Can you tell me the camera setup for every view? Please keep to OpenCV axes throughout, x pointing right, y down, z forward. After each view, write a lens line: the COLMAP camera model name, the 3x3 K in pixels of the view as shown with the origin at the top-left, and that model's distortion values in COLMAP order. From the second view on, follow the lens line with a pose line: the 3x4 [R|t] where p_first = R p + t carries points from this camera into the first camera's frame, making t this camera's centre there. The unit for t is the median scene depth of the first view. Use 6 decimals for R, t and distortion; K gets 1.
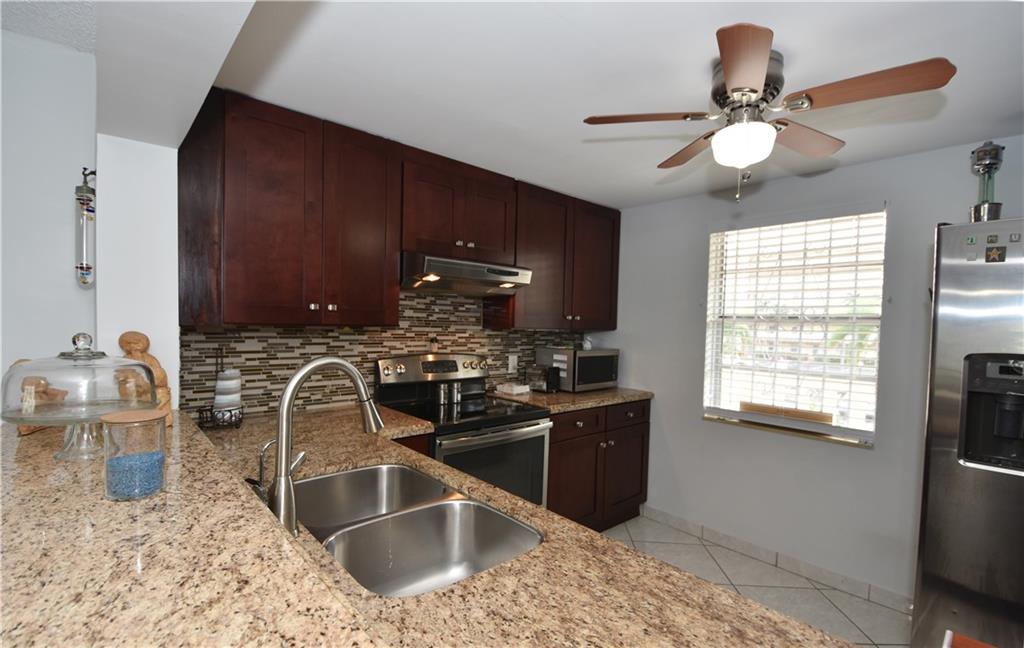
lens RADIAL K [[463.5, 0, 516.3], [0, 463.5, 341.6], [0, 0, 1]] dist [0.014802, -0.023548]
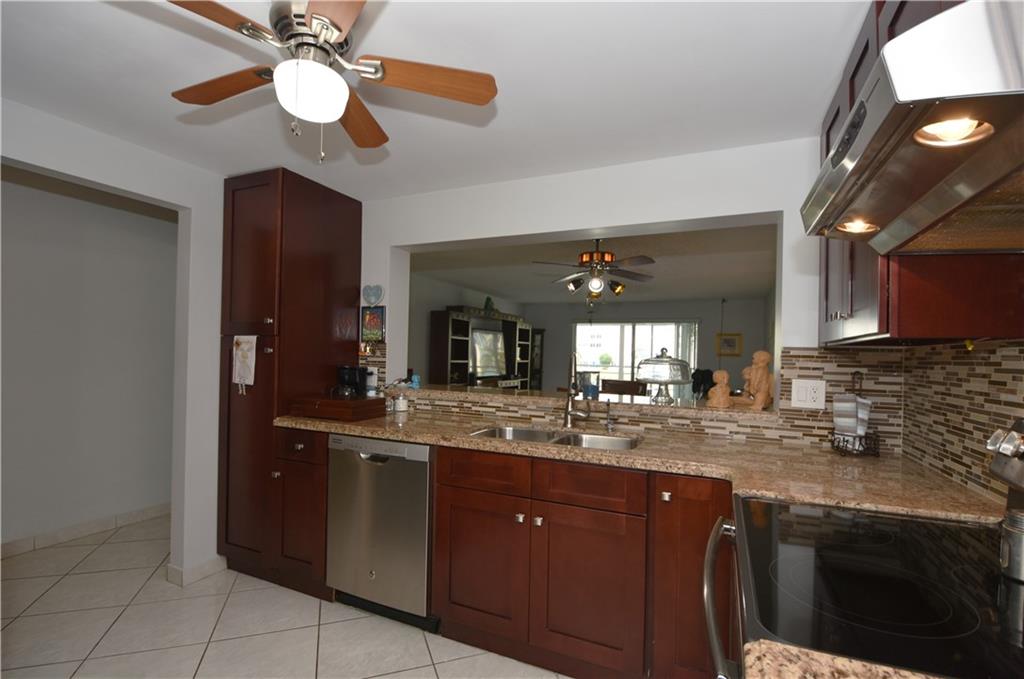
lens RADIAL K [[462.6, 0, 508.7], [0, 462.6, 352.7], [0, 0, 1]] dist [0.002291, 0.000028]
pose [[-0.917229, -0.047708, -0.395493, 0.276041], [-0.062608, 0.997729, 0.024844, -0.000851], [0.393410, 0.047549, -0.918133, 1.125502]]
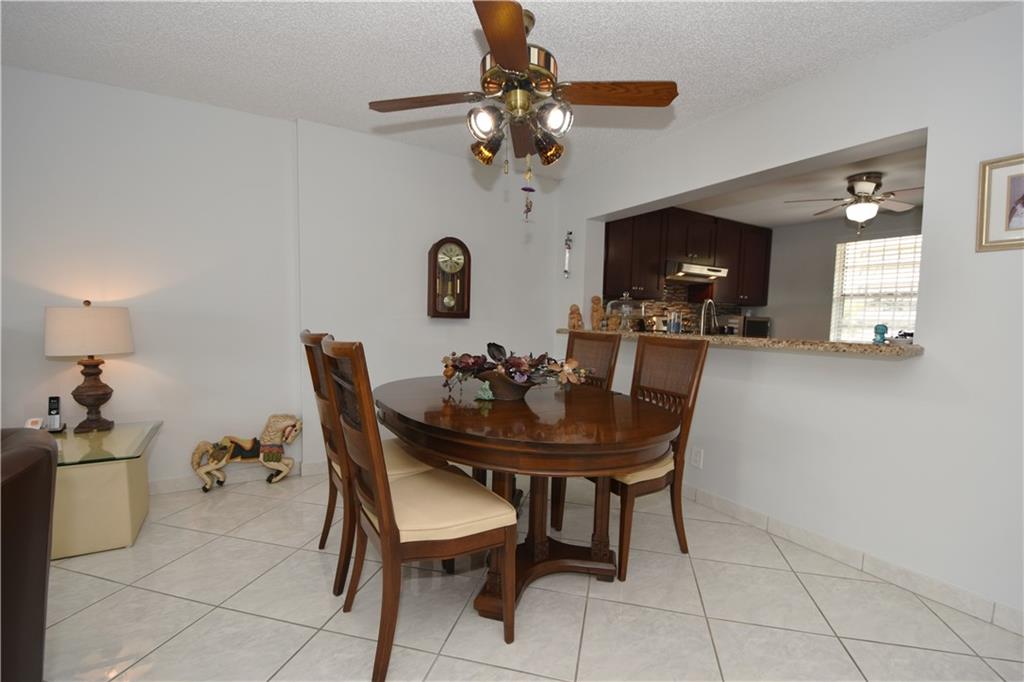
lens RADIAL K [[449.7, 0, 518.0], [0, 449.7, 354.8], [0, 0, 1]] dist [0.011743, -0.020491]
pose [[0.983285, 0.013587, -0.181563, -0.439124], [-0.007265, 0.999345, 0.035441, 0.121802], [0.181926, -0.033530, 0.982740, -0.862855]]
